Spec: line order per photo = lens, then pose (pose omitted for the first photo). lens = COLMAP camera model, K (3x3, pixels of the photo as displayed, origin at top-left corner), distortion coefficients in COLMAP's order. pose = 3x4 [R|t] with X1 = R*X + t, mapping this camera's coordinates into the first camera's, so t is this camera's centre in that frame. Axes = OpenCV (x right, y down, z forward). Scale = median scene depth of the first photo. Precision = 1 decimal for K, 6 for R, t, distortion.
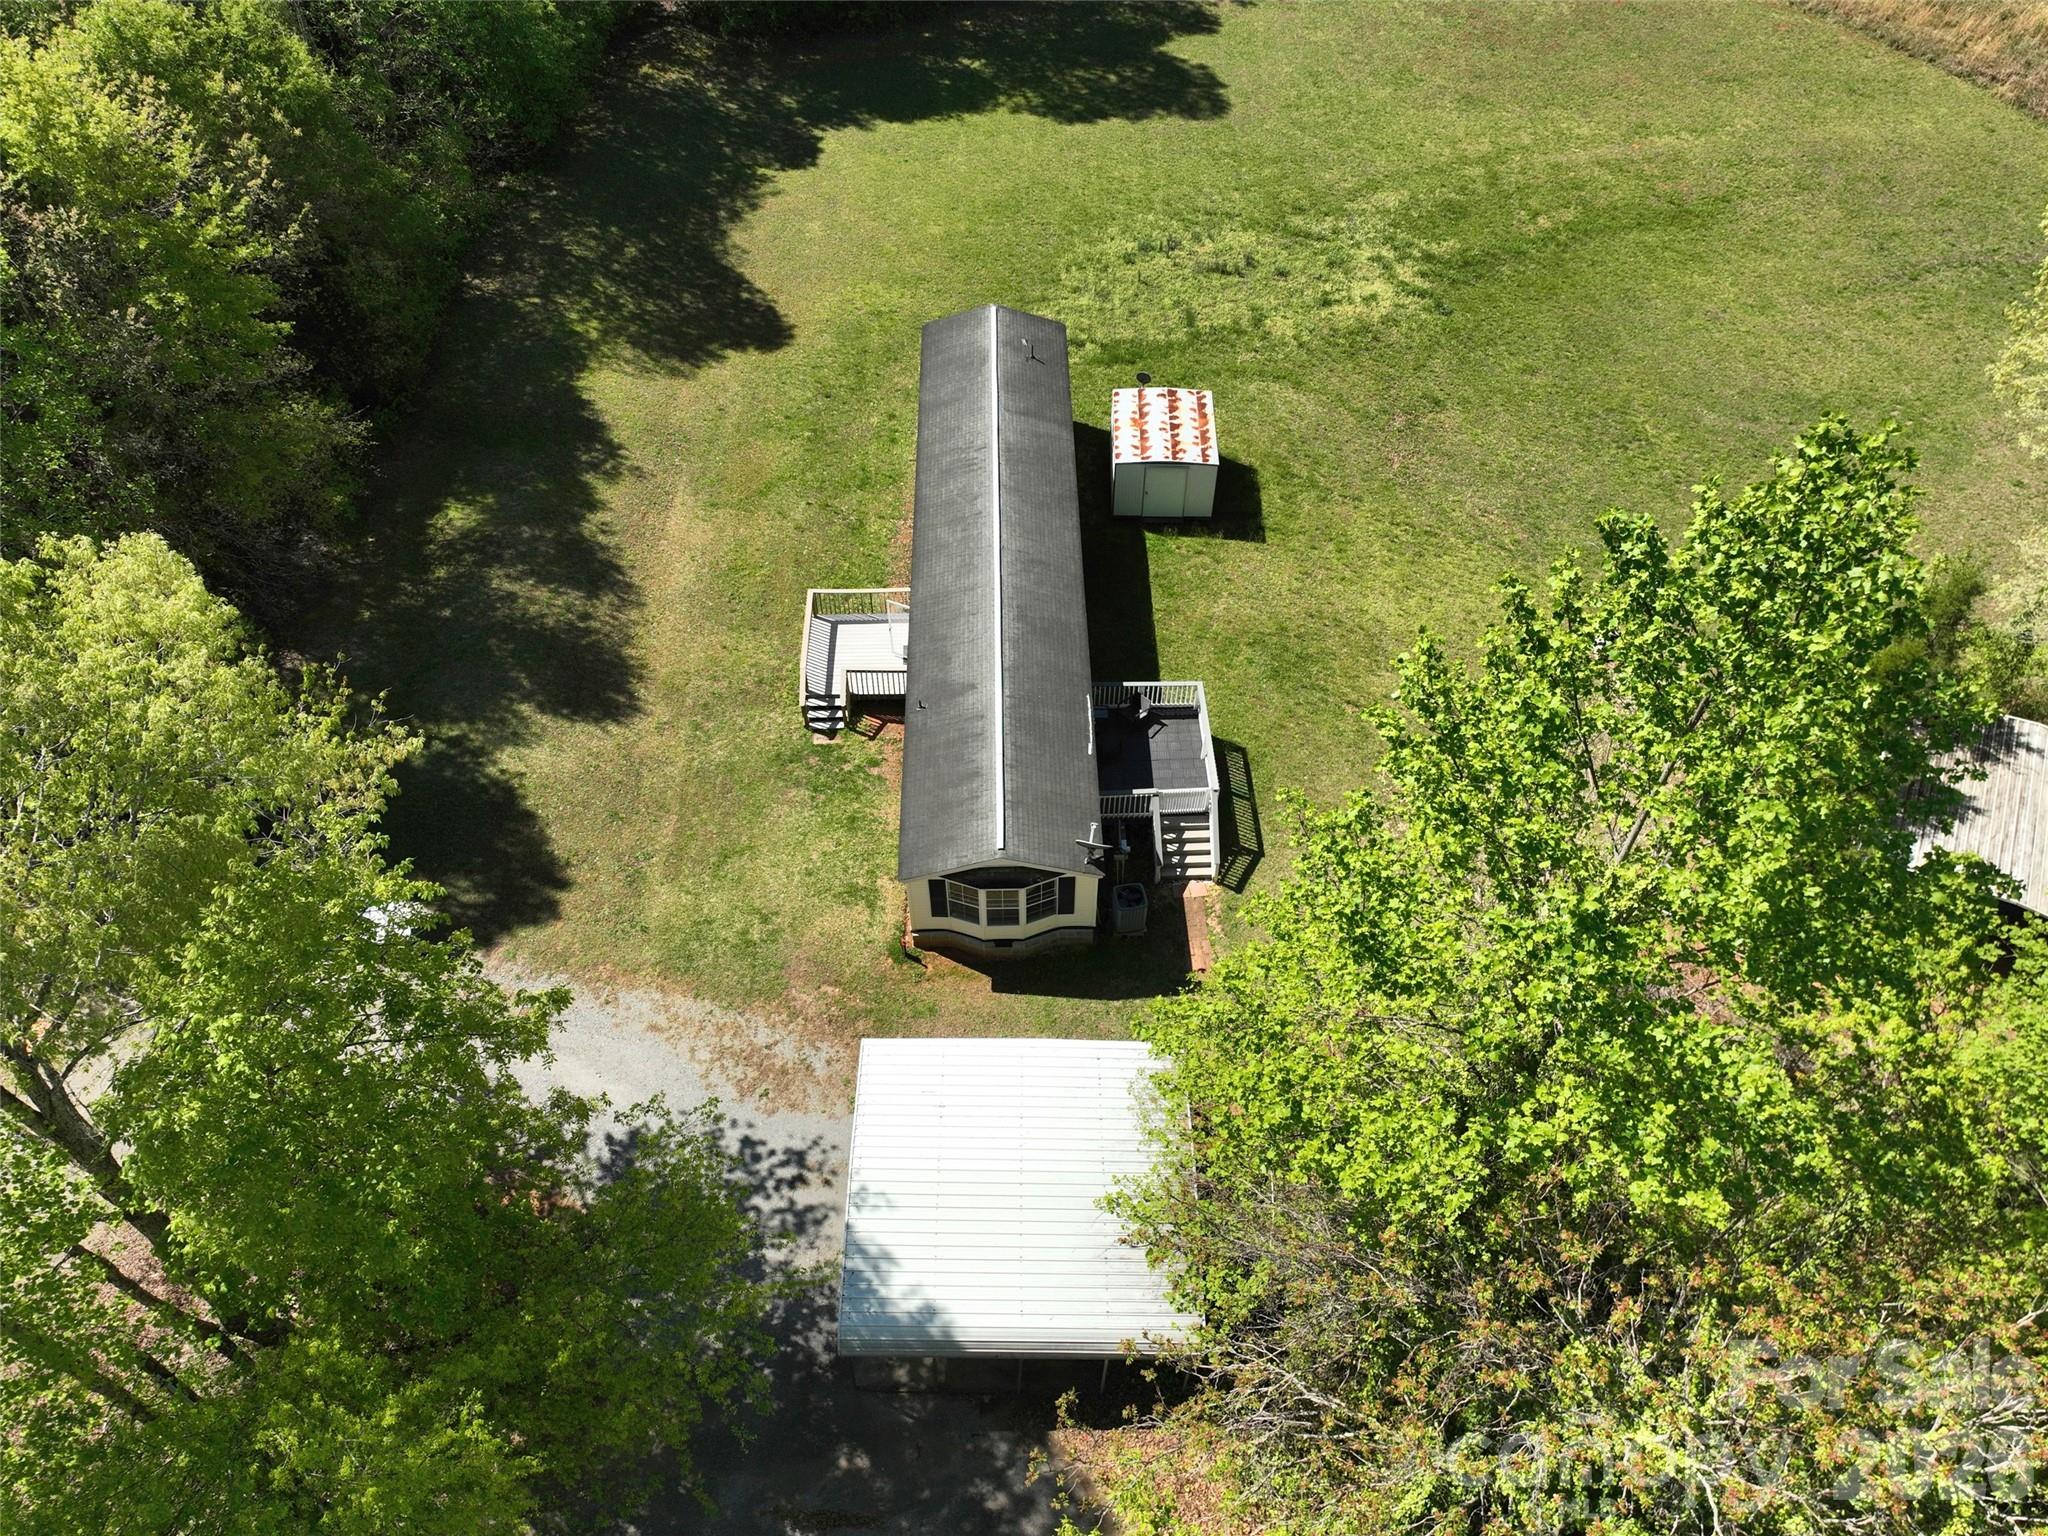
lens RADIAL K [[1445.2, 0, 1024.8], [0, 1445.2, 756.0], [0, 0, 1]] dist [0.009462, 0.008969]
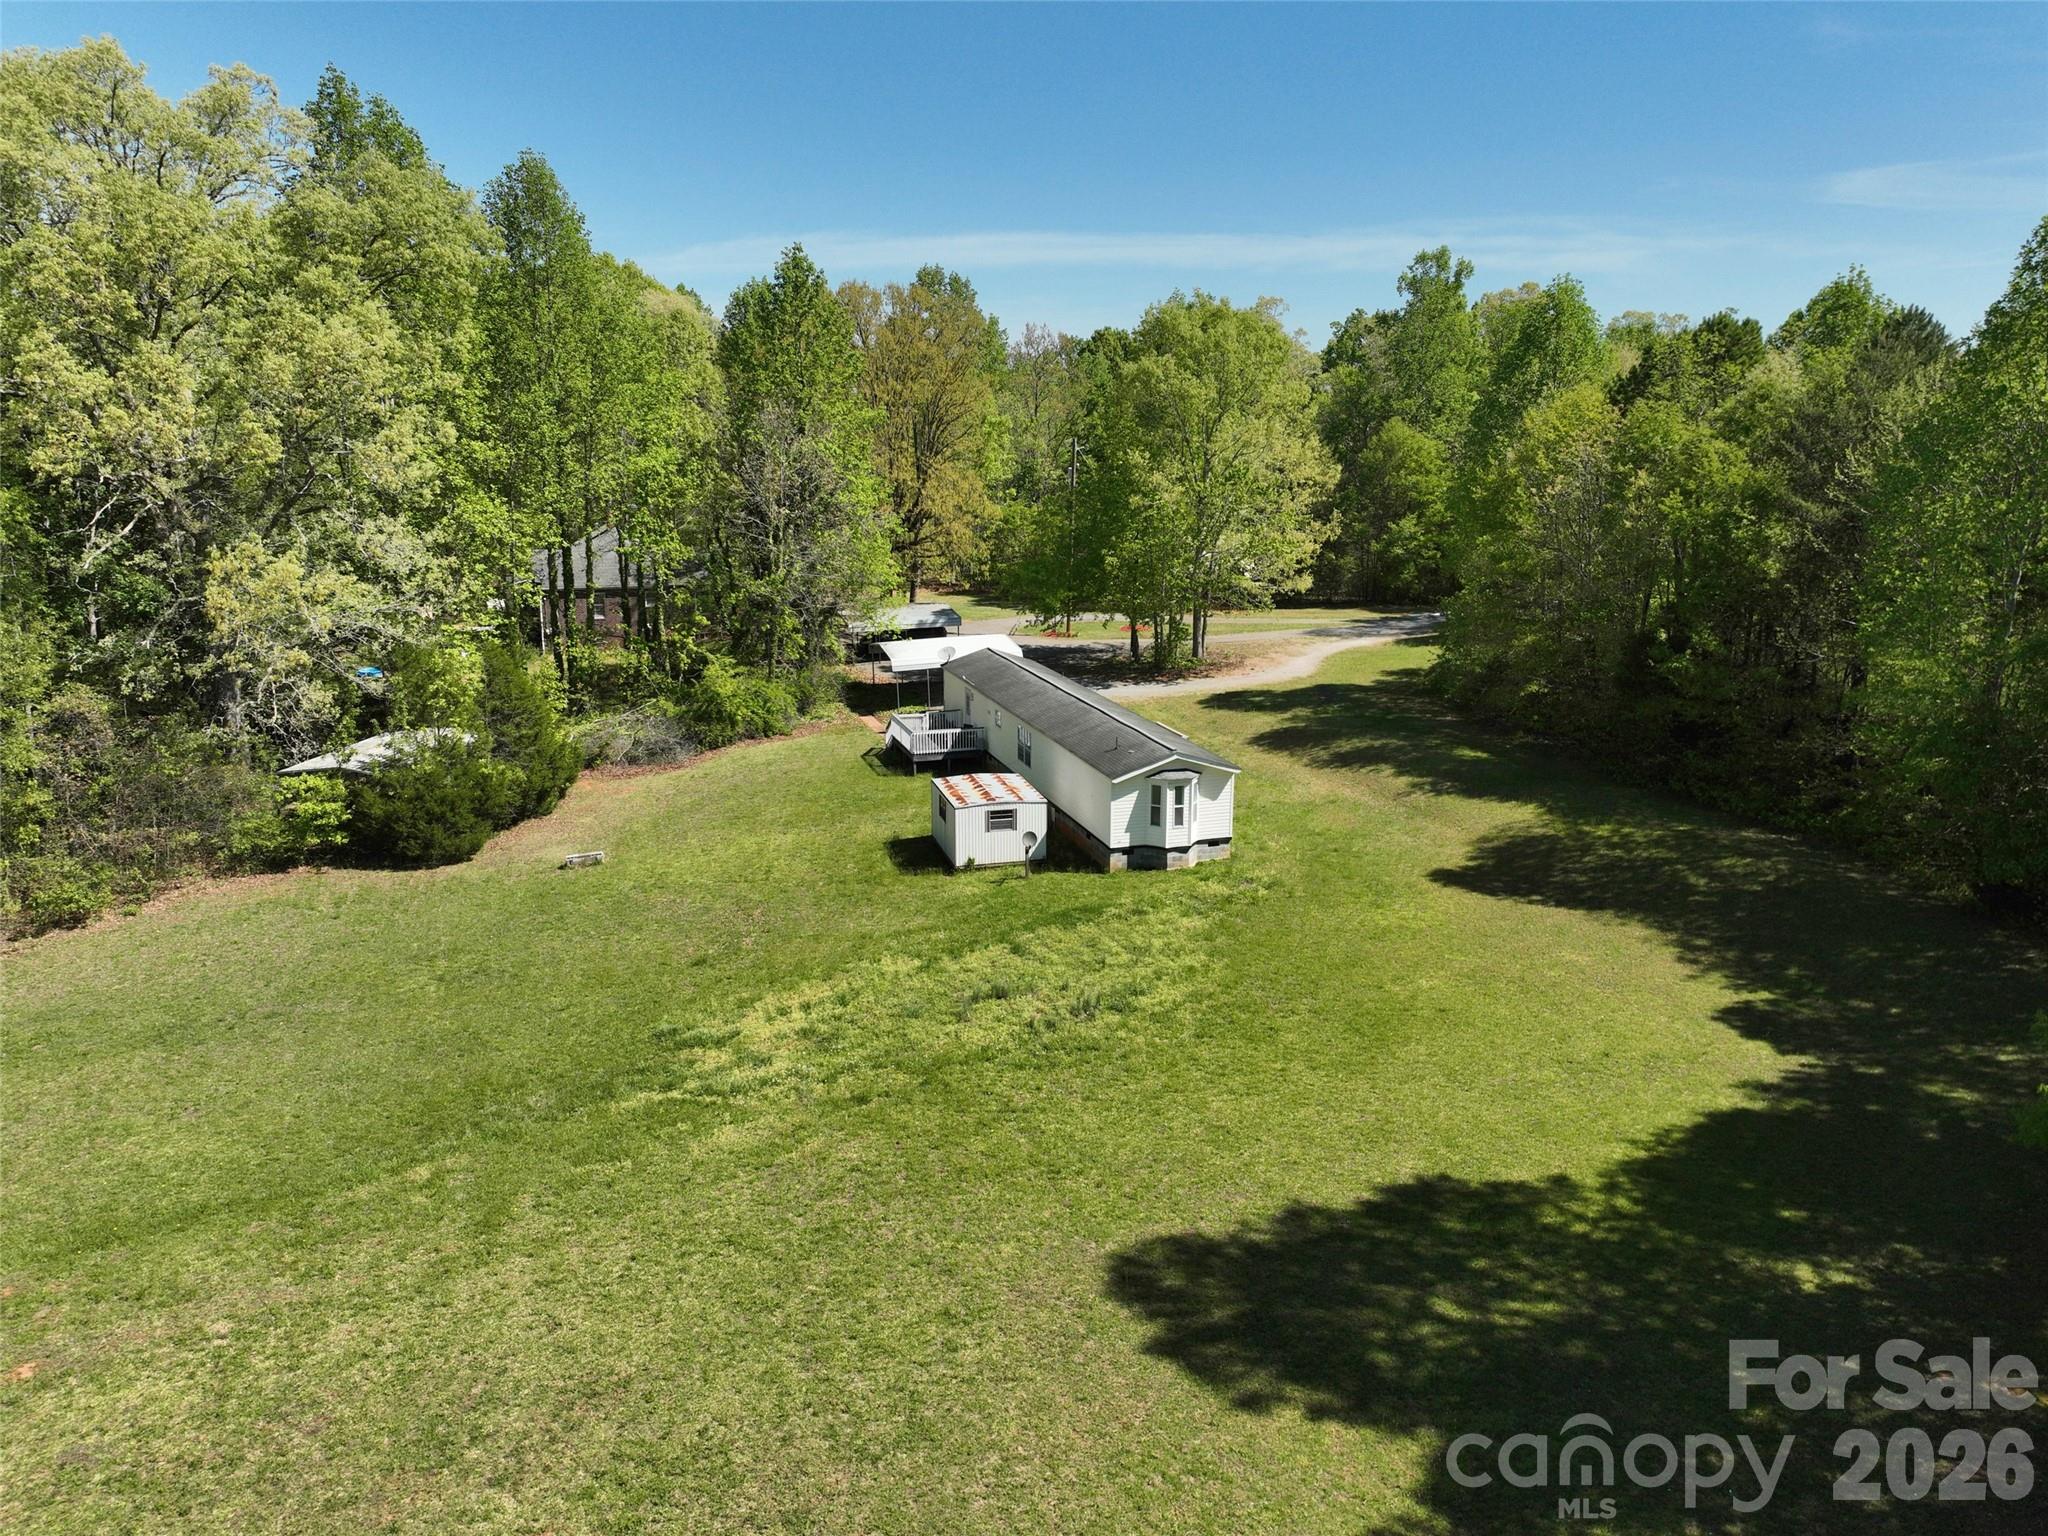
lens RADIAL K [[1445.2, 0, 1024.8], [0, 1445.2, 756.0], [0, 0, 1]] dist [0.009462, 0.008969]
pose [[-0.959896, 0.060897, -0.273664, 0.361586], [-0.213568, 0.473549, 0.854482, -1.163787], [0.181629, 0.878660, -0.441551, 1.436706]]
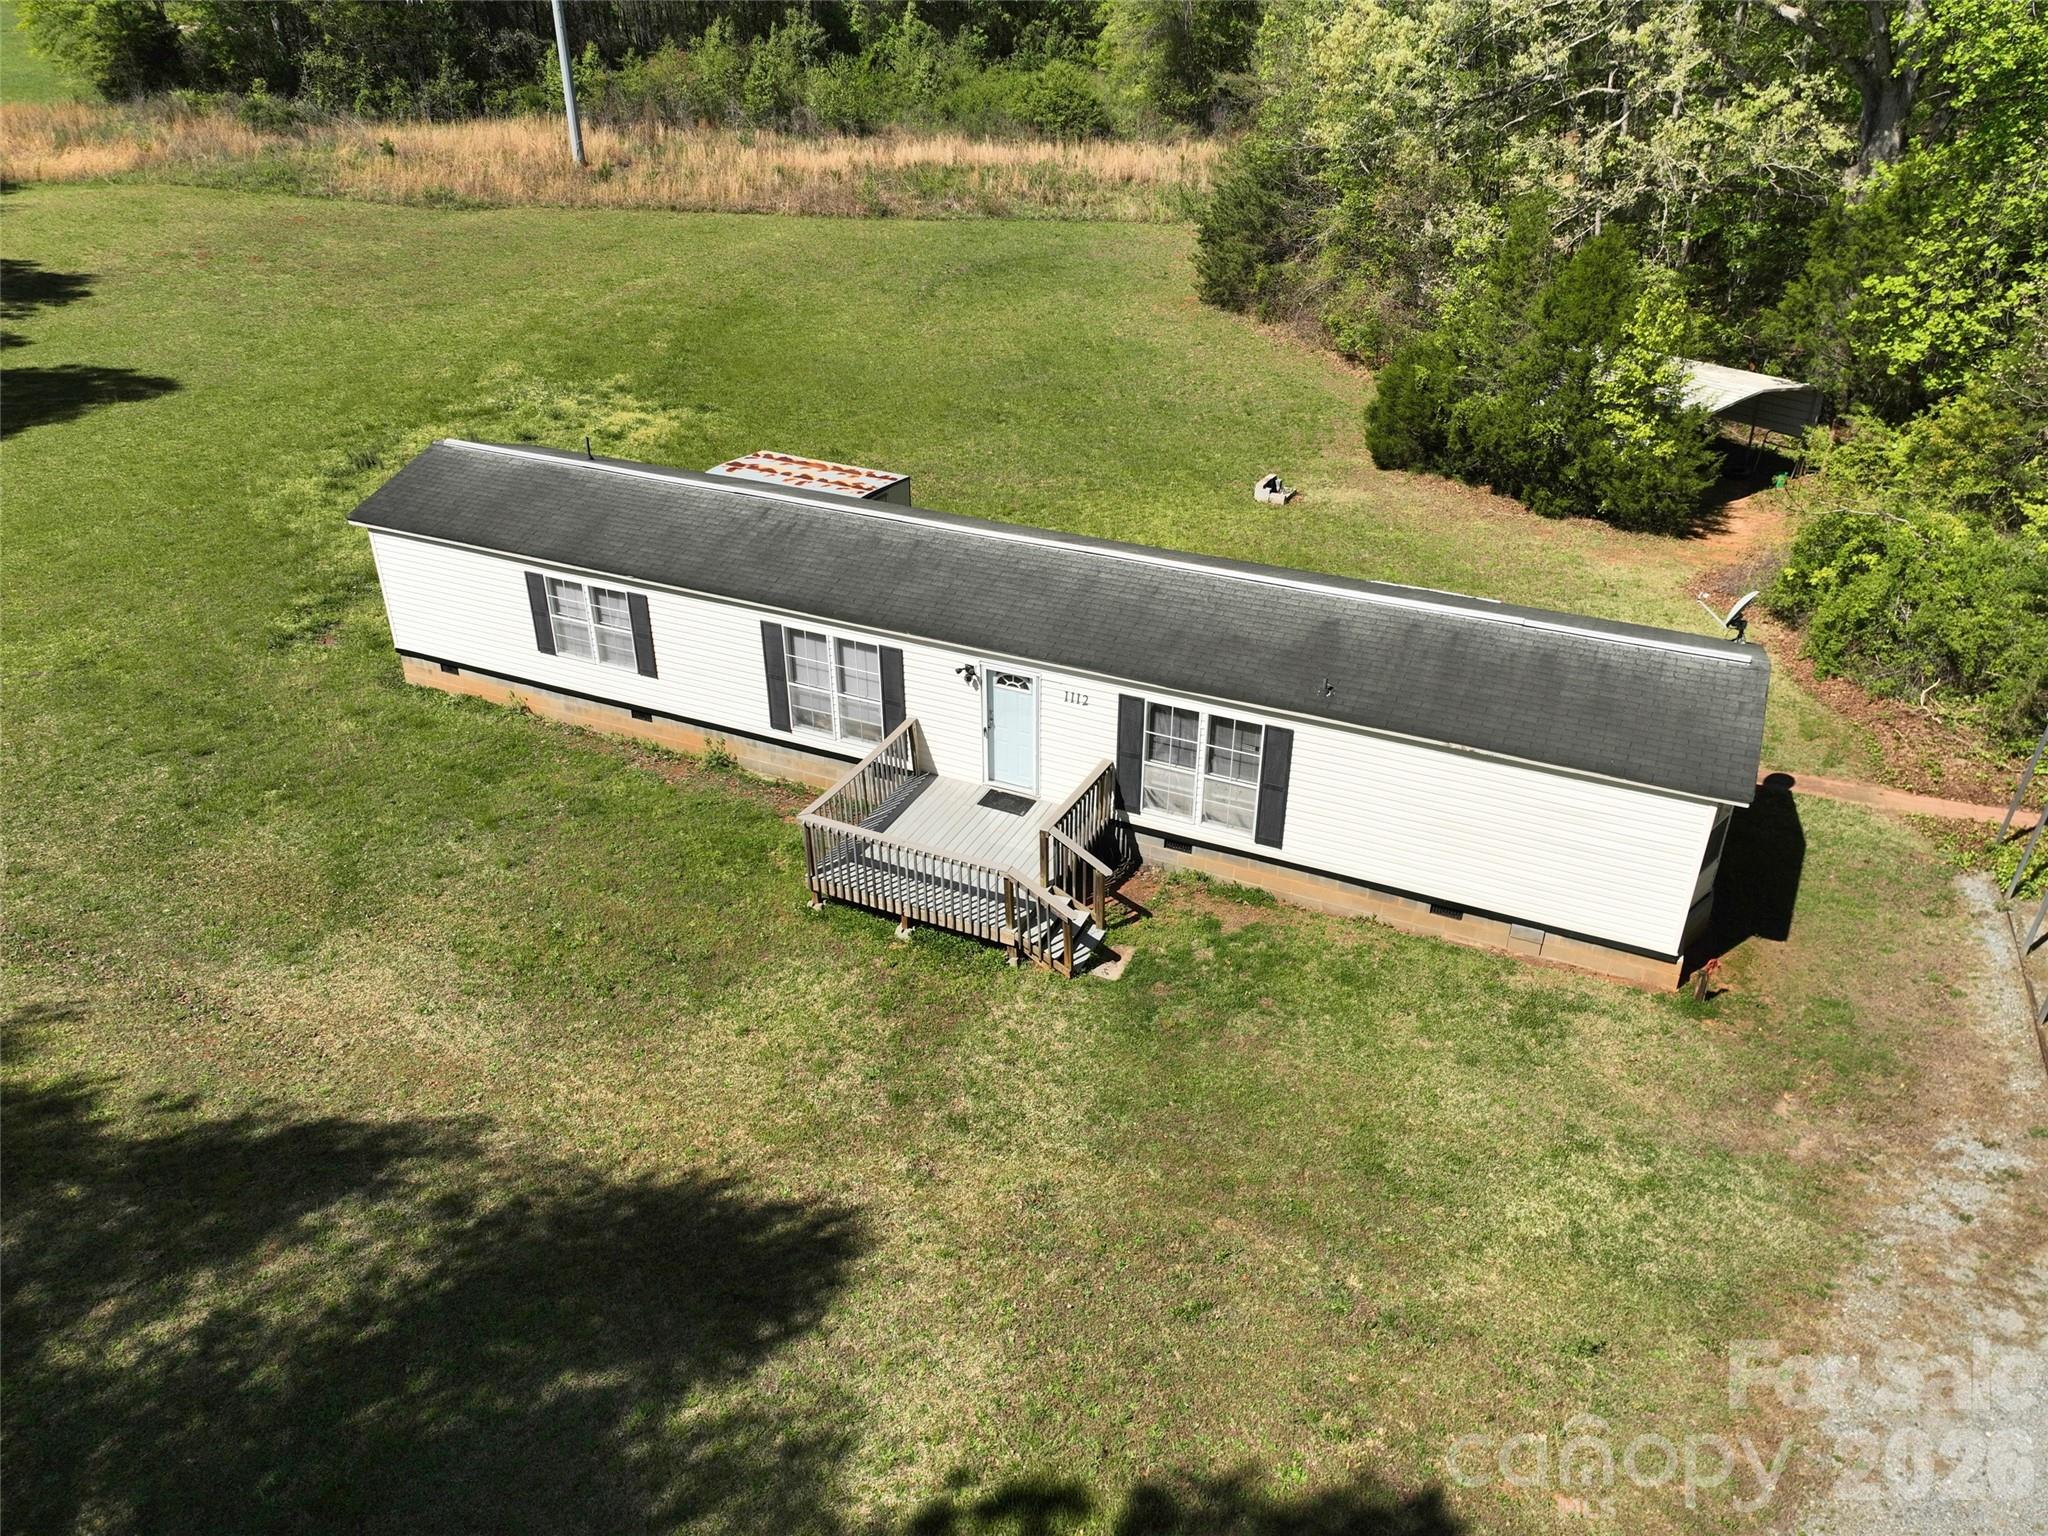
lens RADIAL K [[1445.2, 0, 1024.8], [0, 1445.2, 756.0], [0, 0, 1]] dist [0.009462, 0.008969]
pose [[0.438292, -0.440971, 0.783227, -0.417357], [0.677979, 0.734293, 0.034025, -0.083391], [-0.590123, 0.516099, 0.620804, 0.568293]]
